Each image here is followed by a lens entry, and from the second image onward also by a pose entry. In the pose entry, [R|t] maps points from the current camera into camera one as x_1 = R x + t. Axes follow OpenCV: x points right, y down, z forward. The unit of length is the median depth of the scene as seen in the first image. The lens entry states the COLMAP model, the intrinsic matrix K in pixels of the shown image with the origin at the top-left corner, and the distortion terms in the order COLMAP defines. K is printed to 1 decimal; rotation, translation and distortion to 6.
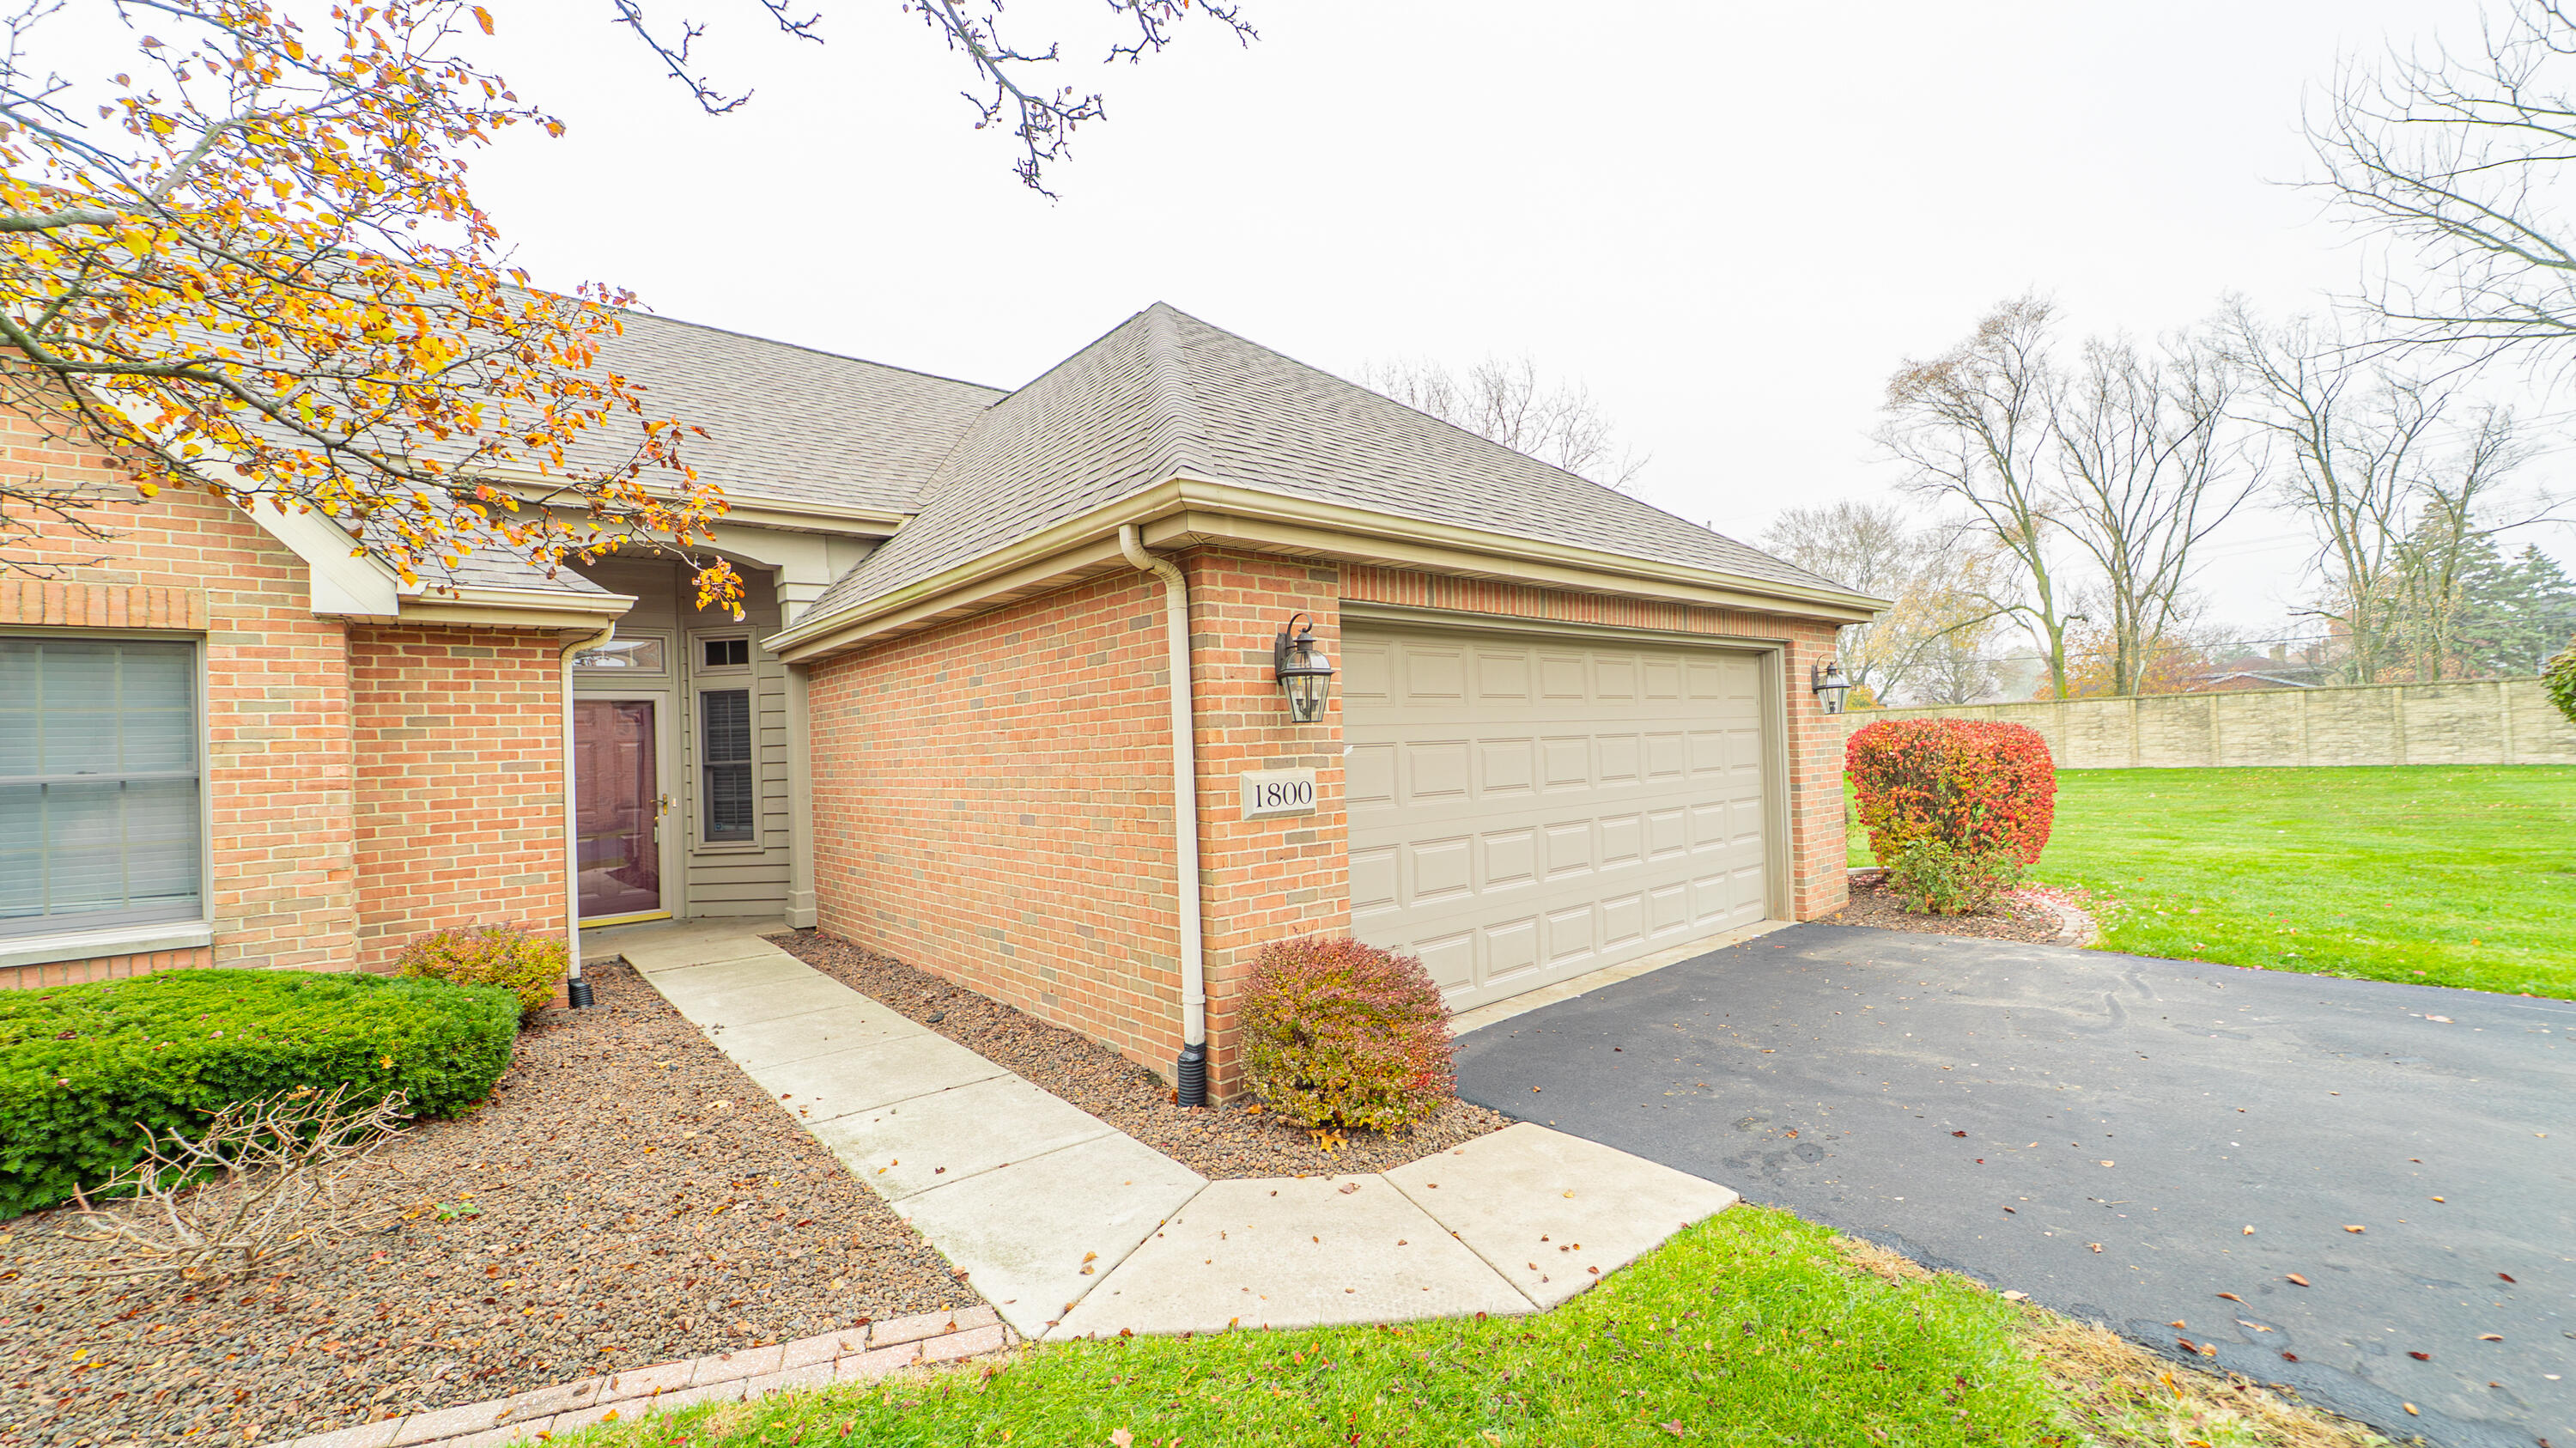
lens RADIAL K [[1023.1, 0, 1294.2], [0, 1023.1, 737.3], [0, 0, 1]] dist [-0.000686, -0.000374]
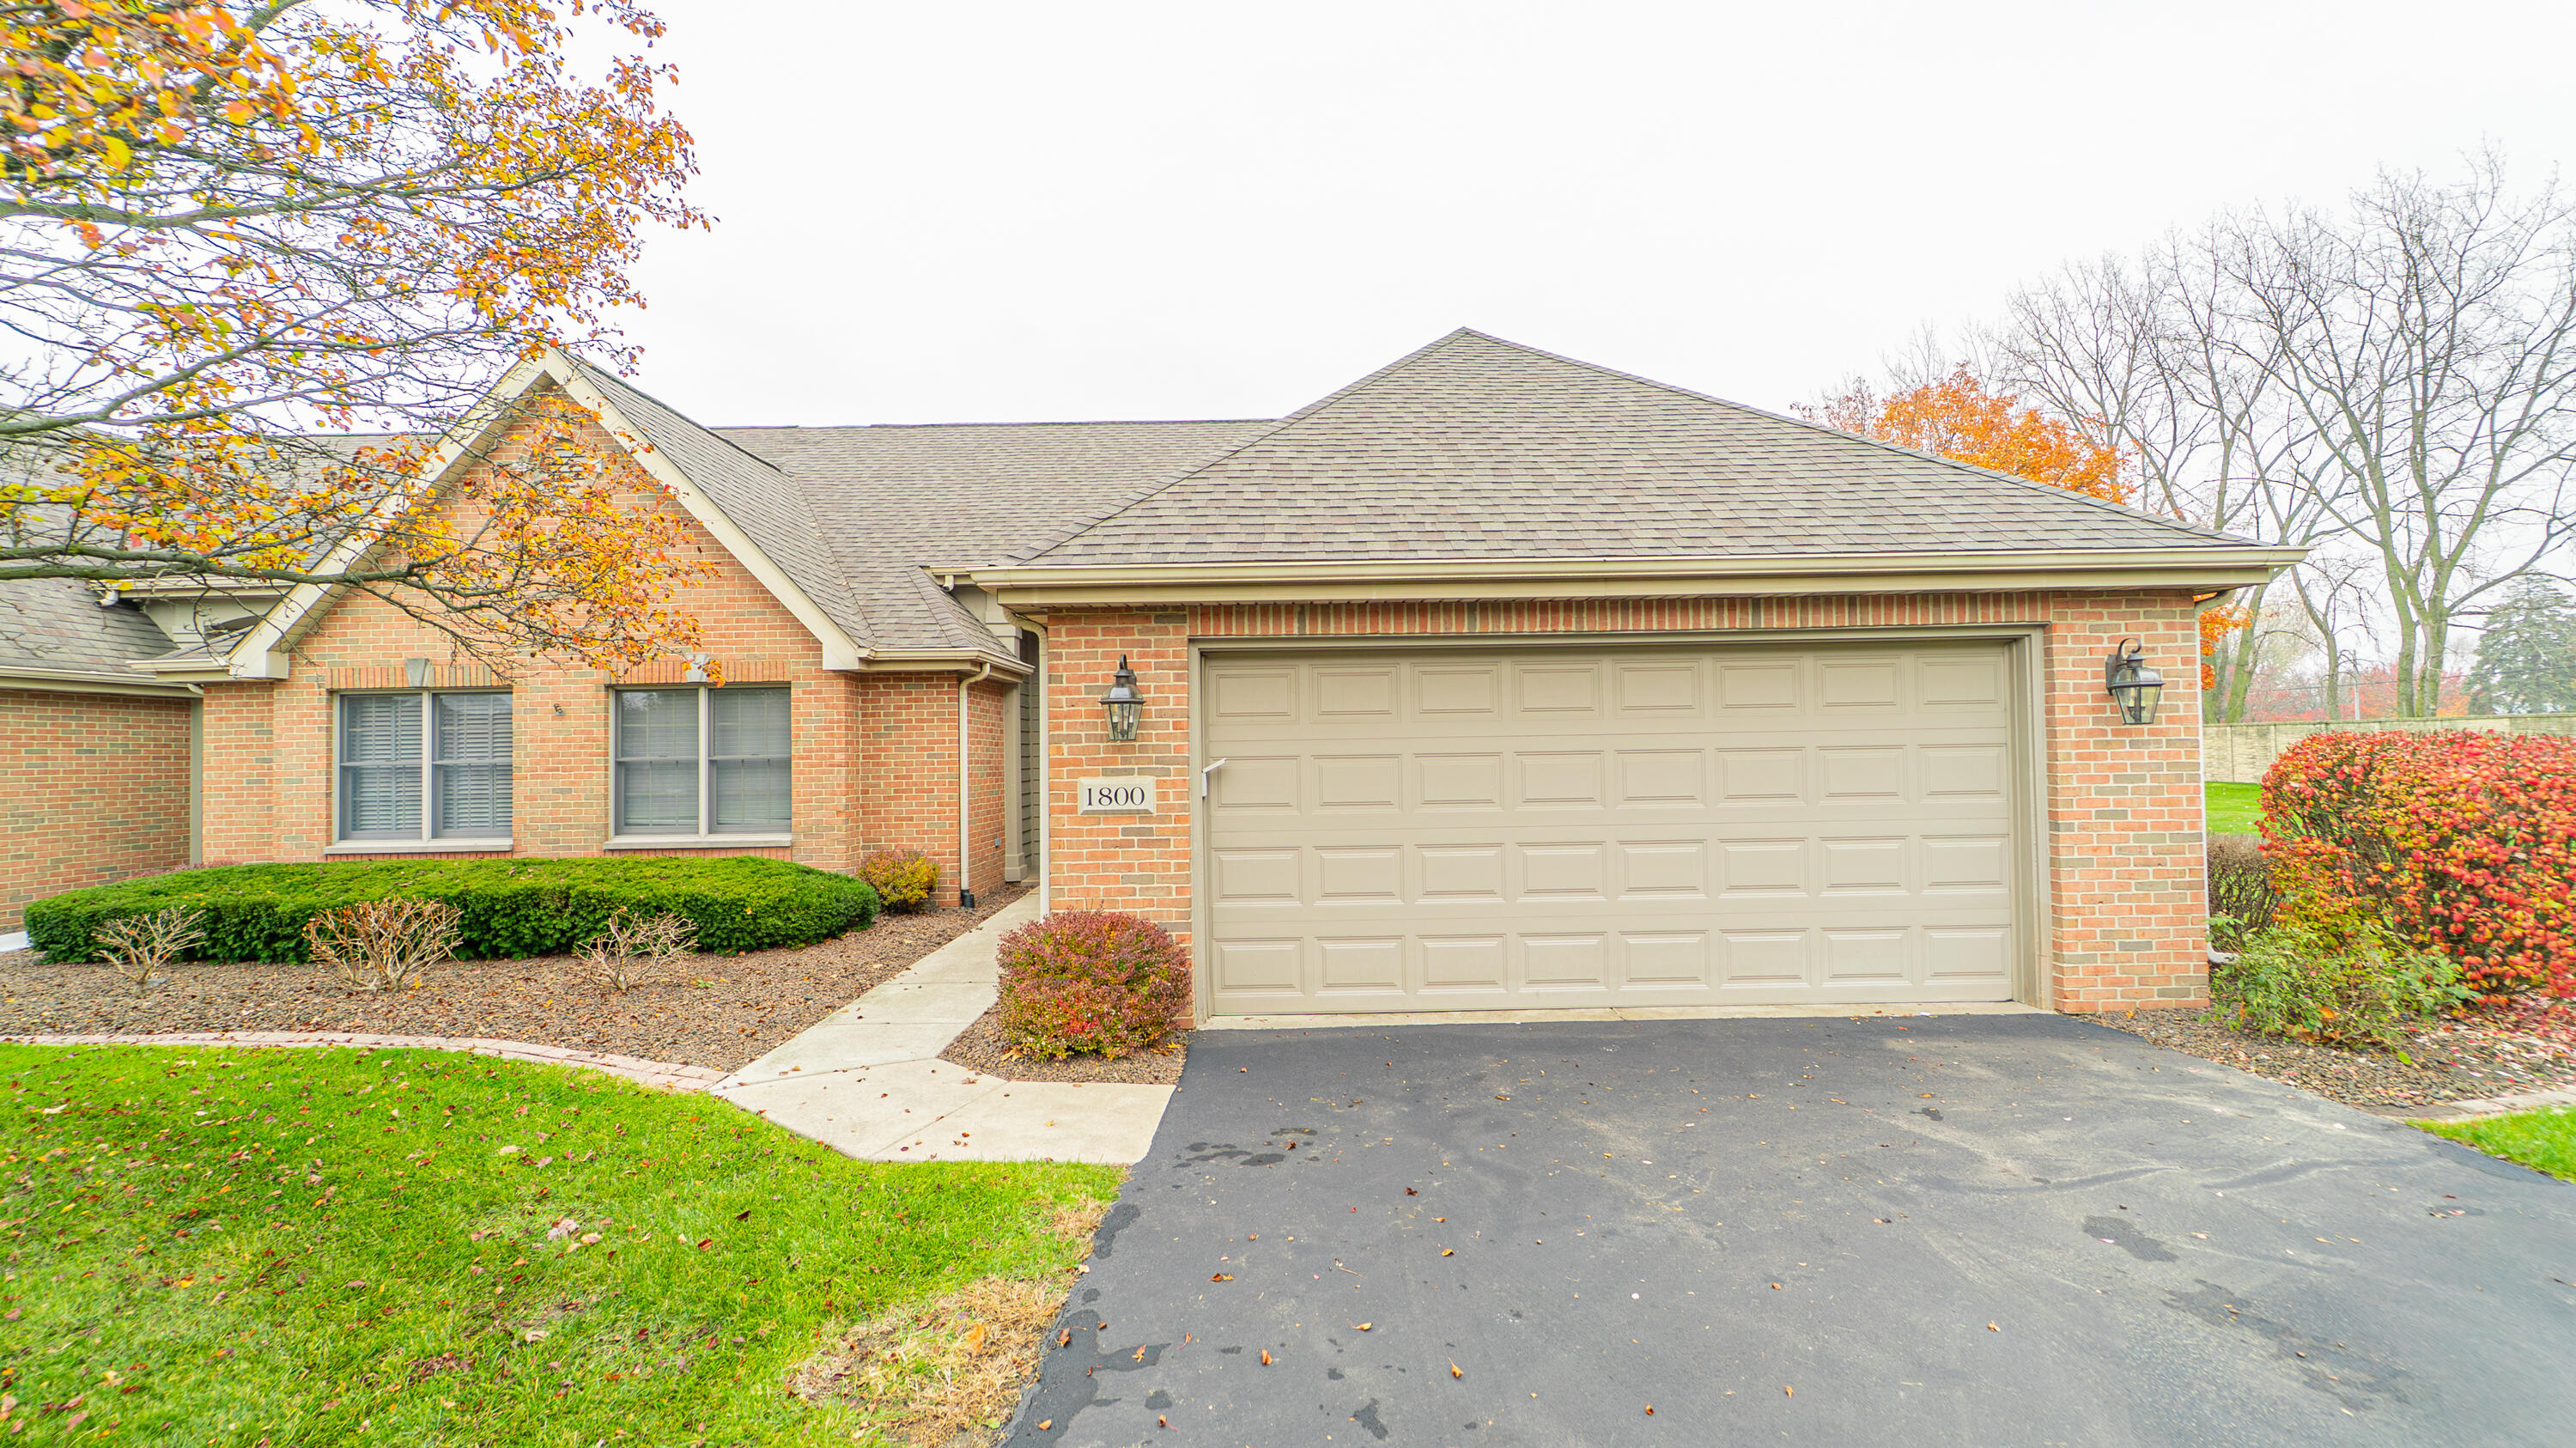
lens RADIAL K [[1023.1, 0, 1294.2], [0, 1023.1, 737.3], [0, 0, 1]] dist [-0.000686, -0.000374]
pose [[0.760008, 0.014689, -0.649748, 0.972252], [-0.005525, 0.999854, 0.016142, -0.039249], [0.649890, -0.008678, 0.759979, 0.177126]]
